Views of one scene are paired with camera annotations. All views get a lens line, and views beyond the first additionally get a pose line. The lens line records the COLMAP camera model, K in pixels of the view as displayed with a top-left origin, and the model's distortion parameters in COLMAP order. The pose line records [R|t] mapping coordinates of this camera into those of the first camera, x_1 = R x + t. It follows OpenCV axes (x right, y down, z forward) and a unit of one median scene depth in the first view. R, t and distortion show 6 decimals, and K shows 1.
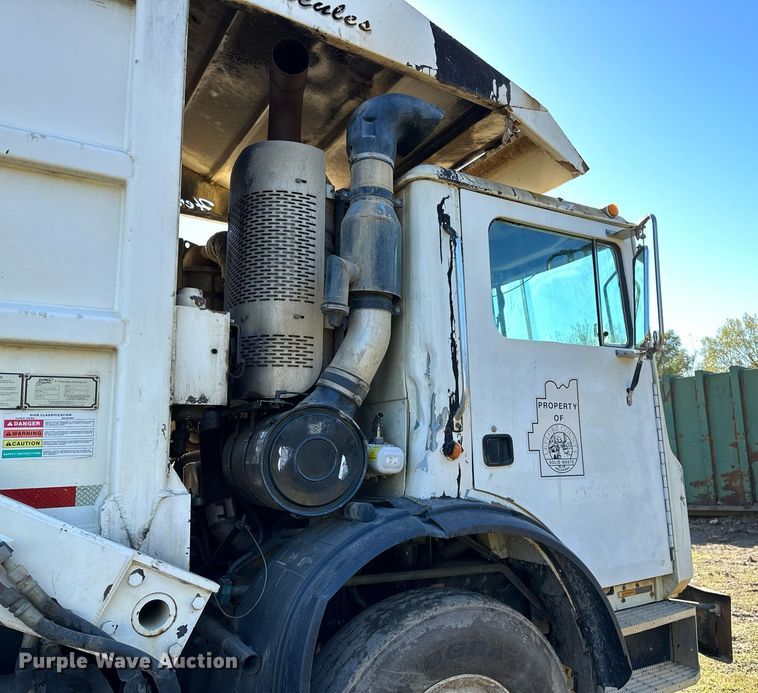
lens RADIAL K [[639.3, 0, 460.8], [0, 639.3, 348.7], [0, 0, 1]] dist [0.141270, -0.247573]
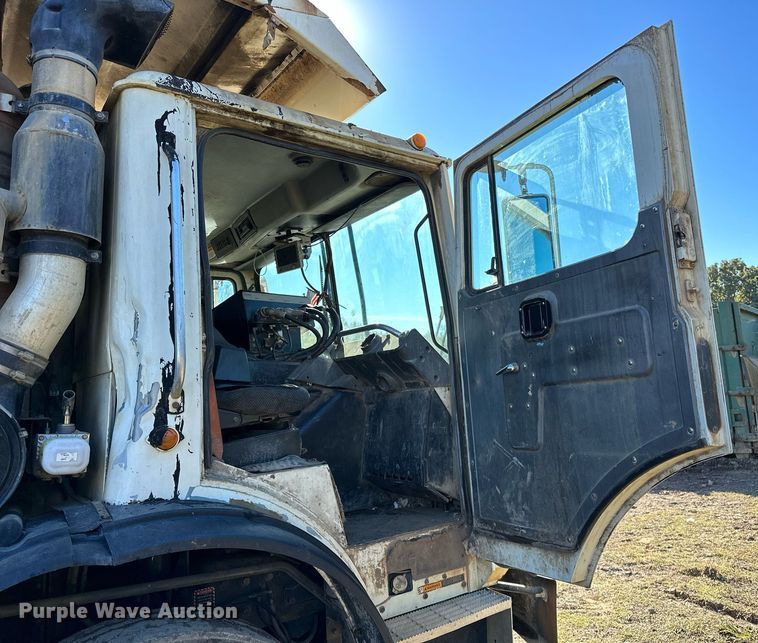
lens RADIAL K [[597.7, 0, 432.1], [0, 597.7, 320.3], [0, 0, 1]] dist [0.037106, -0.044032]
pose [[0.997642, -0.021480, 0.065184, 0.248146], [0.019982, 0.999523, 0.023546, 0.006974], [-0.065659, -0.022188, 0.997595, 0.255787]]
